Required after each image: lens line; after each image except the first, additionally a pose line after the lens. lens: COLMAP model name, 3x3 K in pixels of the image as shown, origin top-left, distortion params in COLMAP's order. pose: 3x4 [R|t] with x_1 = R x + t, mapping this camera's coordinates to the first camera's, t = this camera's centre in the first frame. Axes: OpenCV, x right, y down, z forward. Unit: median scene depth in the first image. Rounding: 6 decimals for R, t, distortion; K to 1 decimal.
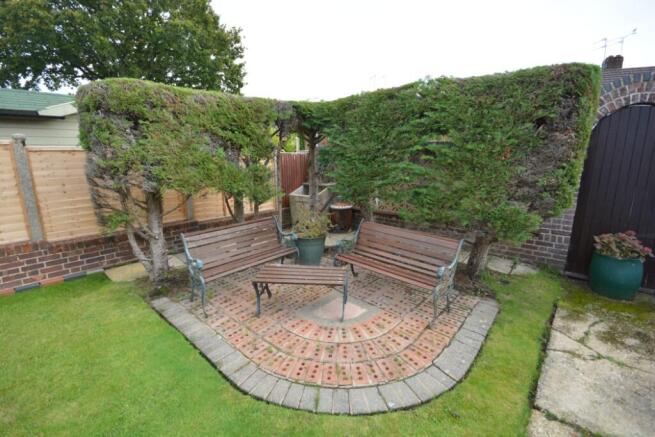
lens RADIAL K [[292.7, 0, 327.5], [0, 292.7, 218.5], [0, 0, 1]] dist [-0.001516, -0.000700]
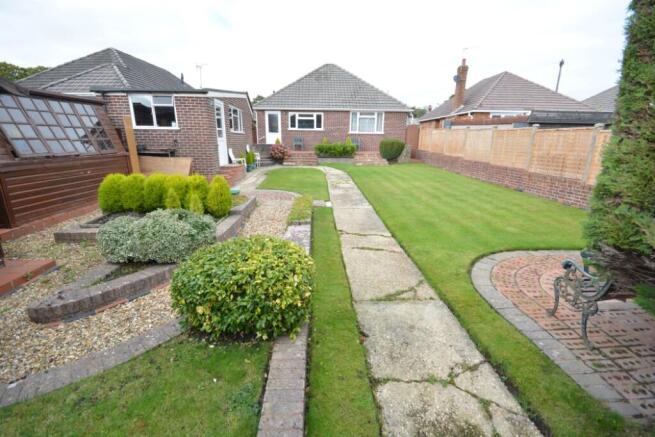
lens RADIAL K [[292.7, 0, 327.5], [0, 292.7, 218.5], [0, 0, 1]] dist [-0.001516, -0.000700]
pose [[-0.723837, 0.146715, -0.674191, 1.625884], [-0.187227, 0.898702, 0.396586, -0.173726], [0.664082, 0.413291, -0.623045, 1.073691]]
